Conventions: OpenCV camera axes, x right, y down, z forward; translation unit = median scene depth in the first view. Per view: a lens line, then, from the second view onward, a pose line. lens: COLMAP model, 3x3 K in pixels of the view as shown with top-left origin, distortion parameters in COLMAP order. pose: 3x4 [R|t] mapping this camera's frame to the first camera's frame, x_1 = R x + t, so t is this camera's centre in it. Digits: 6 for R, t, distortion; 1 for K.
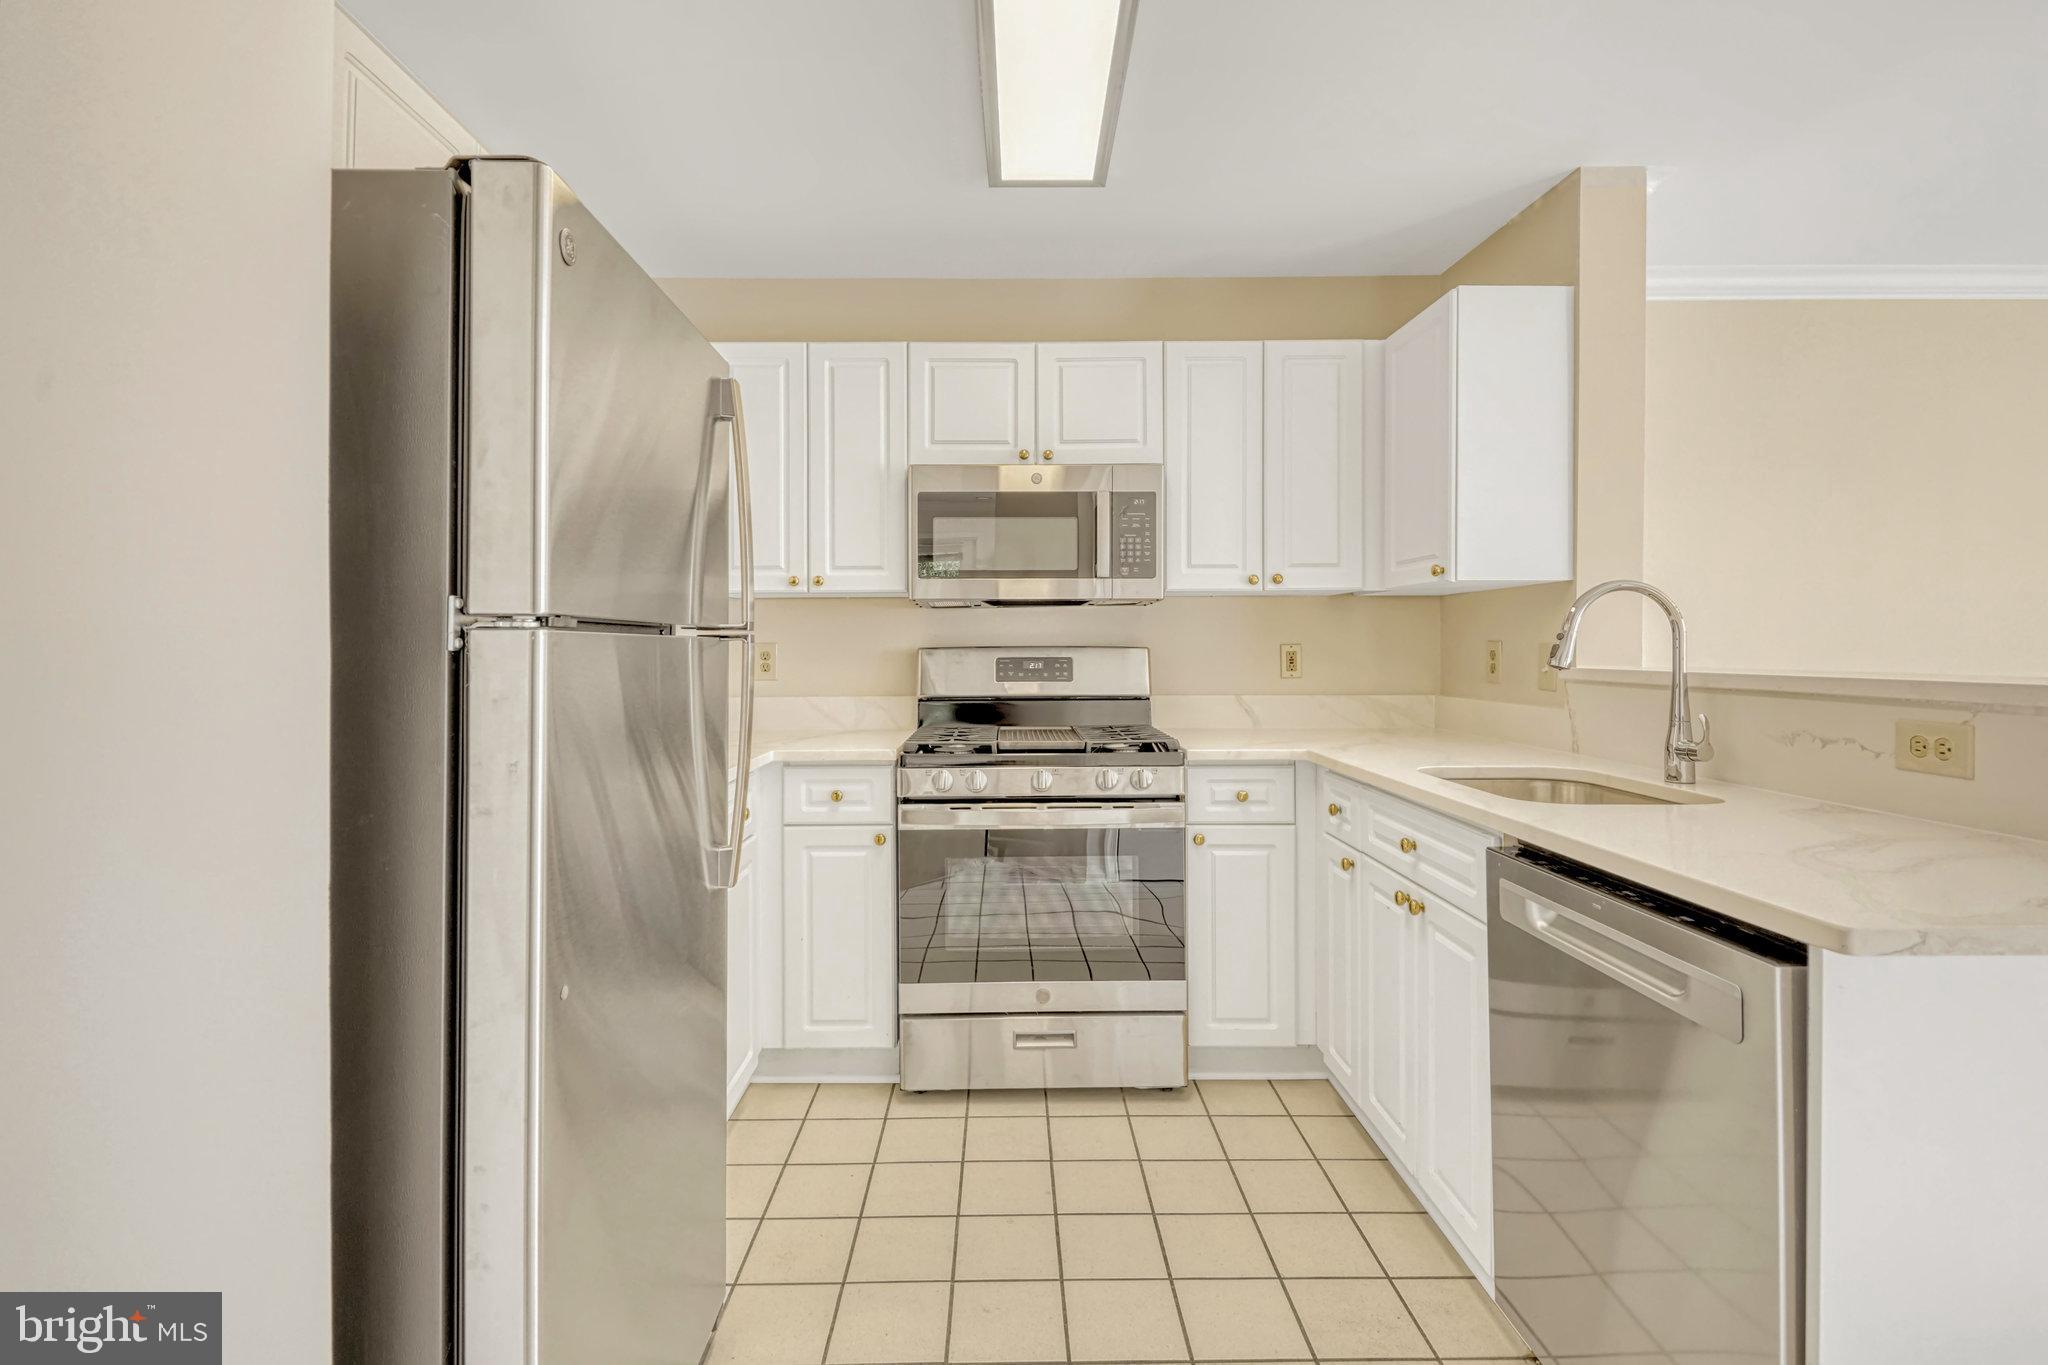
lens RADIAL K [[944.5, 0, 1013.5], [0, 944.5, 671.0], [0, 0, 1]] dist [0.010016, -0.000860]
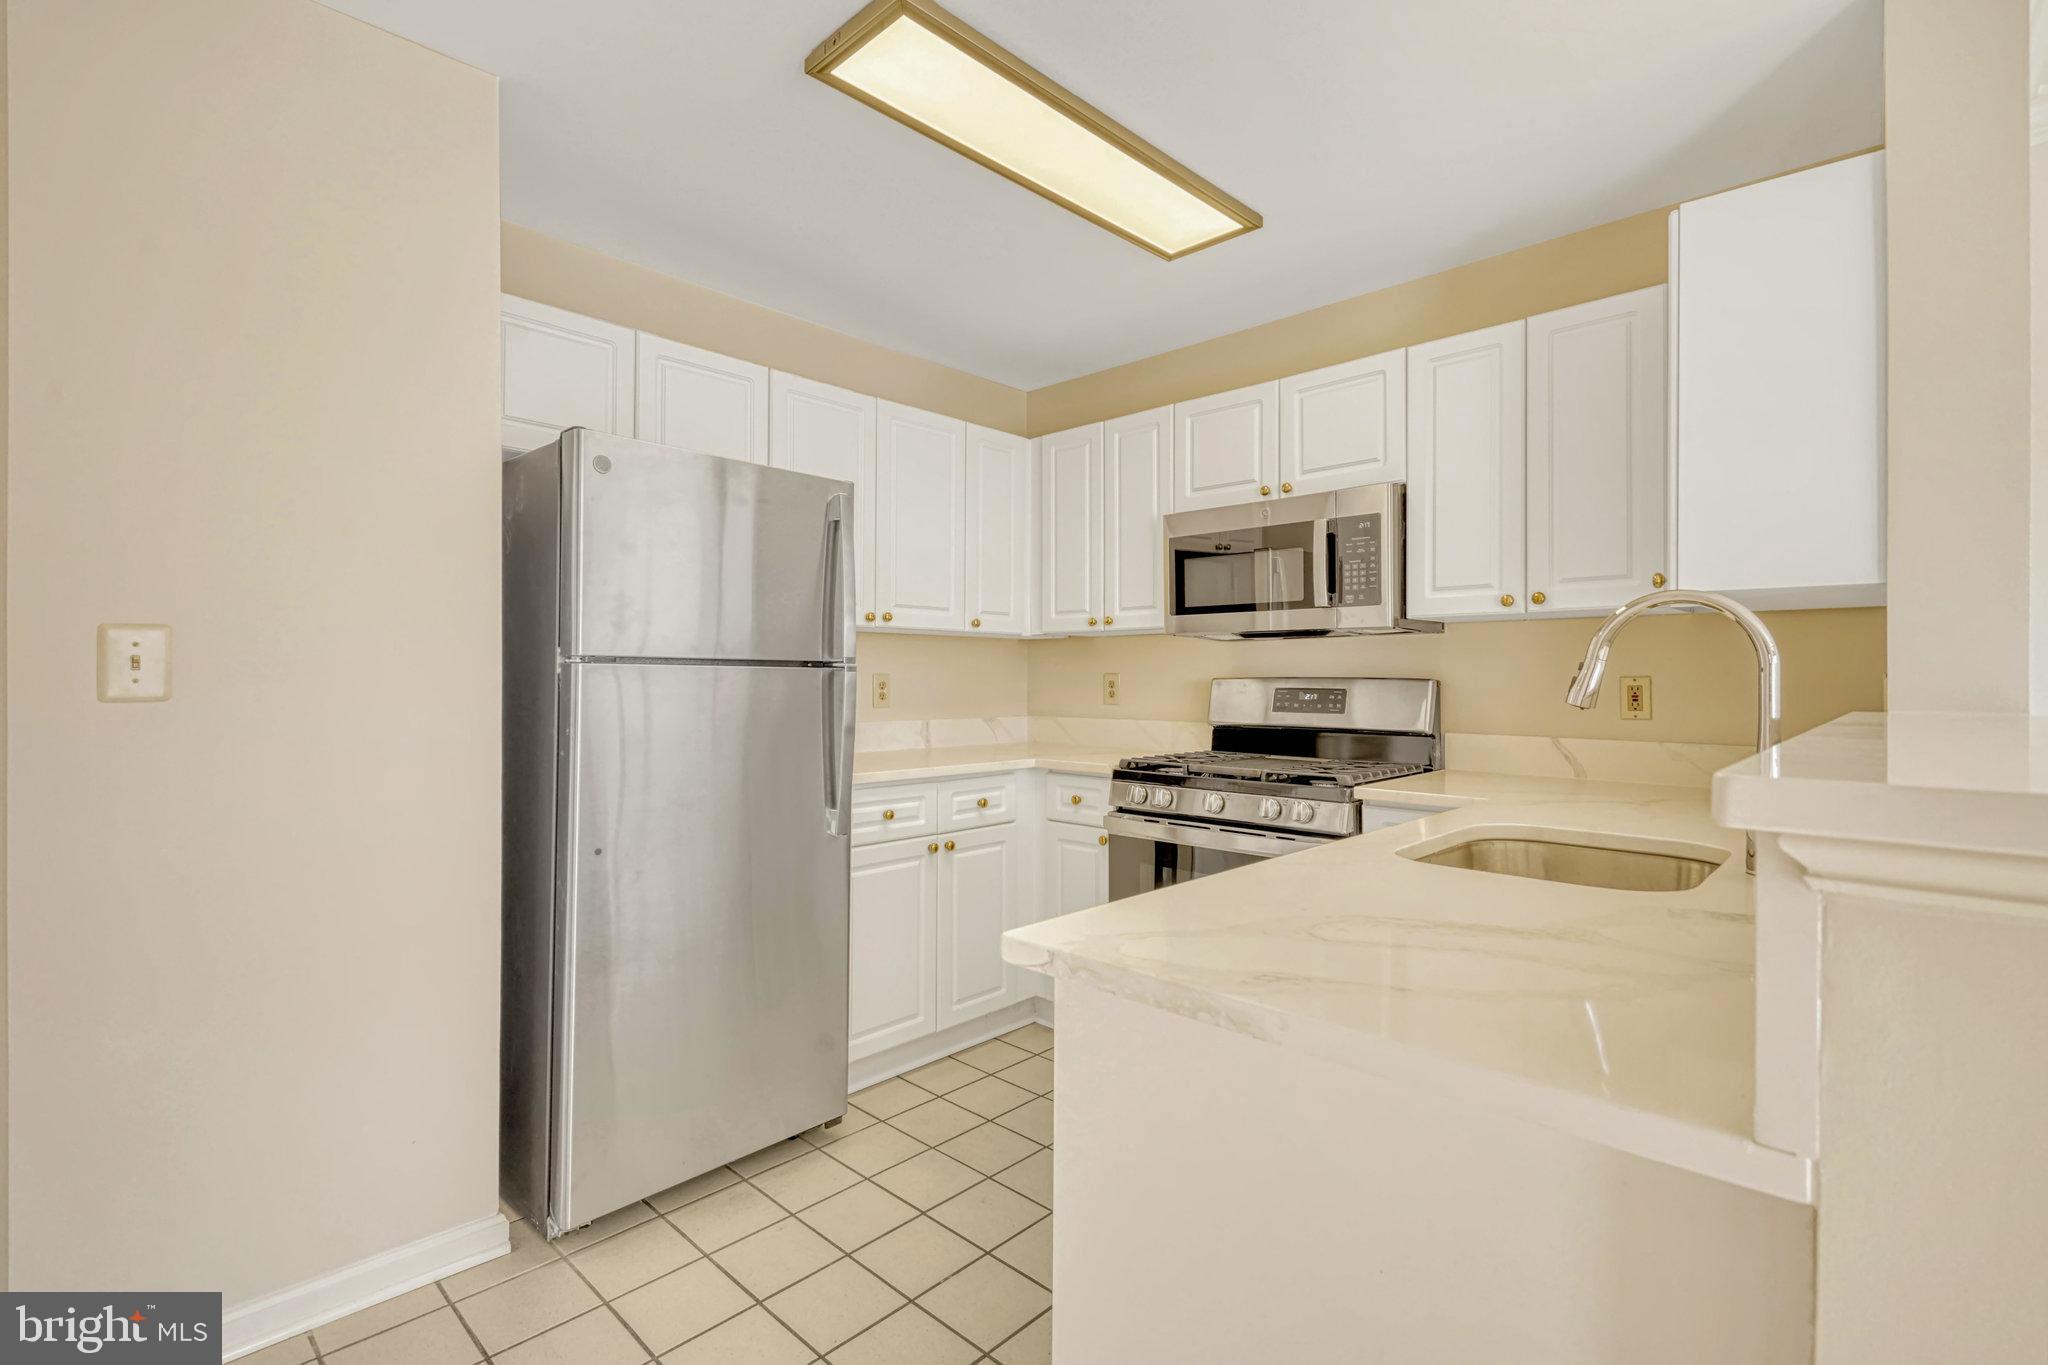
lens RADIAL K [[949.3, 0, 1024.0], [0, 949.3, 682.5], [0, 0, 1]] dist [0.021293, -0.000202]
pose [[0.712260, 0.010254, -0.701840, 0.550788], [-0.025650, 0.999606, -0.011426, -0.001499], [0.701446, 0.026141, 0.712243, 0.080993]]
